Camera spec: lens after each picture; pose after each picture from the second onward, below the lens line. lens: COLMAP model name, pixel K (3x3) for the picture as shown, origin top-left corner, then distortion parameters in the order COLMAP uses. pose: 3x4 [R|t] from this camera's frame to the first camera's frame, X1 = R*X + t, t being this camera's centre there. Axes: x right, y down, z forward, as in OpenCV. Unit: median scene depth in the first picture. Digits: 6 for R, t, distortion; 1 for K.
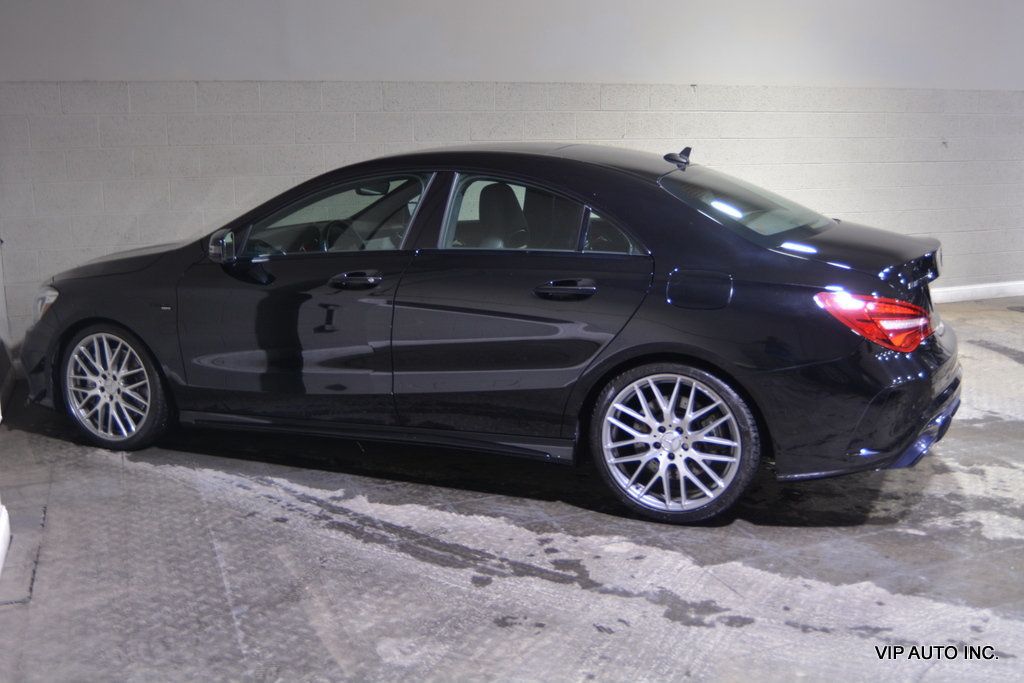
lens RADIAL K [[1059.3, 0, 512.0], [0, 1059.3, 341.5], [0, 0, 1]] dist [-0.059607, 0.010127]
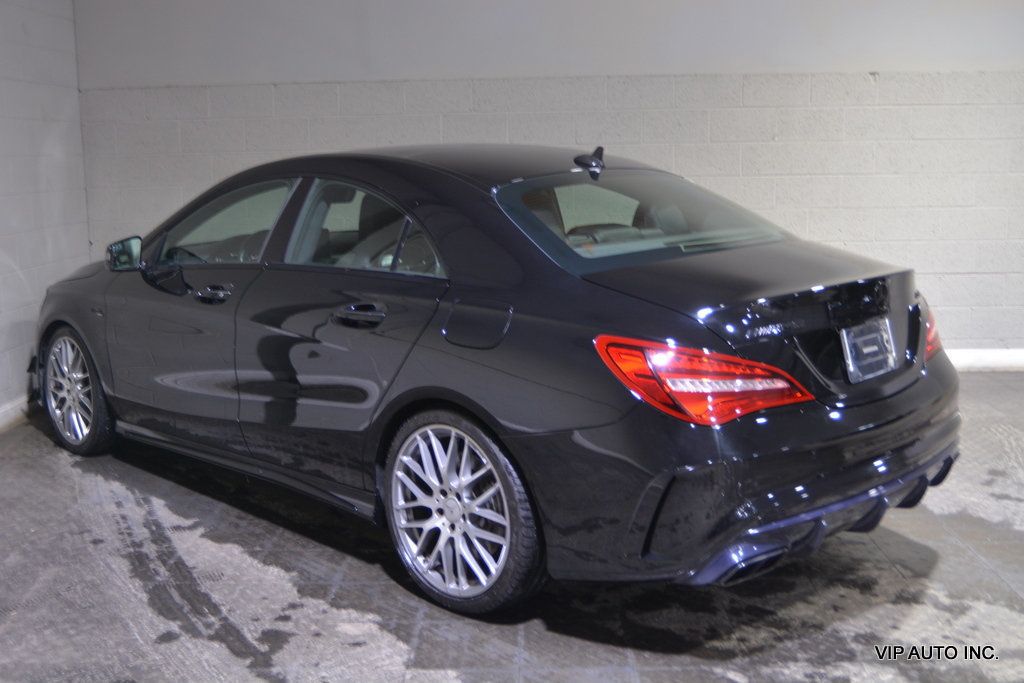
lens RADIAL K [[1159.7, 0, 512.0], [0, 1159.7, 341.5], [0, 0, 1]] dist [-0.055957, 0.020483]
pose [[0.911326, 0.061984, -0.406991, 0.535759], [-0.071803, 0.997379, -0.008881, -0.028137], [0.405374, 0.037317, 0.913389, 0.202561]]
